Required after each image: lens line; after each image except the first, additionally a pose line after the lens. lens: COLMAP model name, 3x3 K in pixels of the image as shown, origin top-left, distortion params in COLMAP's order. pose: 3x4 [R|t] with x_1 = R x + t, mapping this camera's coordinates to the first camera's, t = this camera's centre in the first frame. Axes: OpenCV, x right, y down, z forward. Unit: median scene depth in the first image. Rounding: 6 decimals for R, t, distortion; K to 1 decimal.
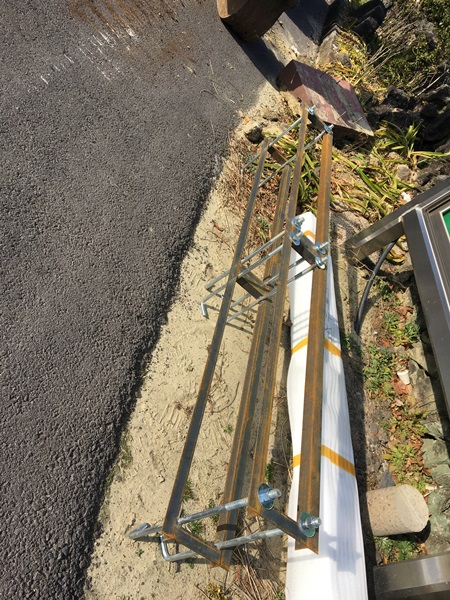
lens RADIAL K [[509.9, 0, 225.0], [0, 509.9, 300.0], [0, 0, 1]] dist [0.113794, -0.182721]
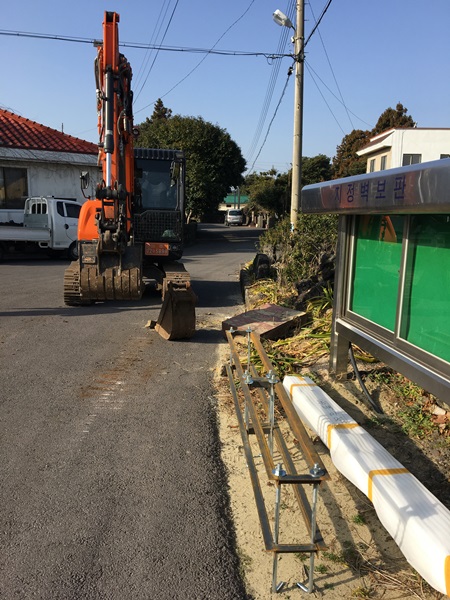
lens RADIAL K [[509.9, 0, 225.0], [0, 509.9, 300.0], [0, 0, 1]] dist [0.113794, -0.182721]
pose [[0.702210, -0.707193, 0.082333, 0.103885], [0.635245, 0.570113, -0.520995, 0.394015], [0.321505, 0.418150, 0.849580, -0.360386]]
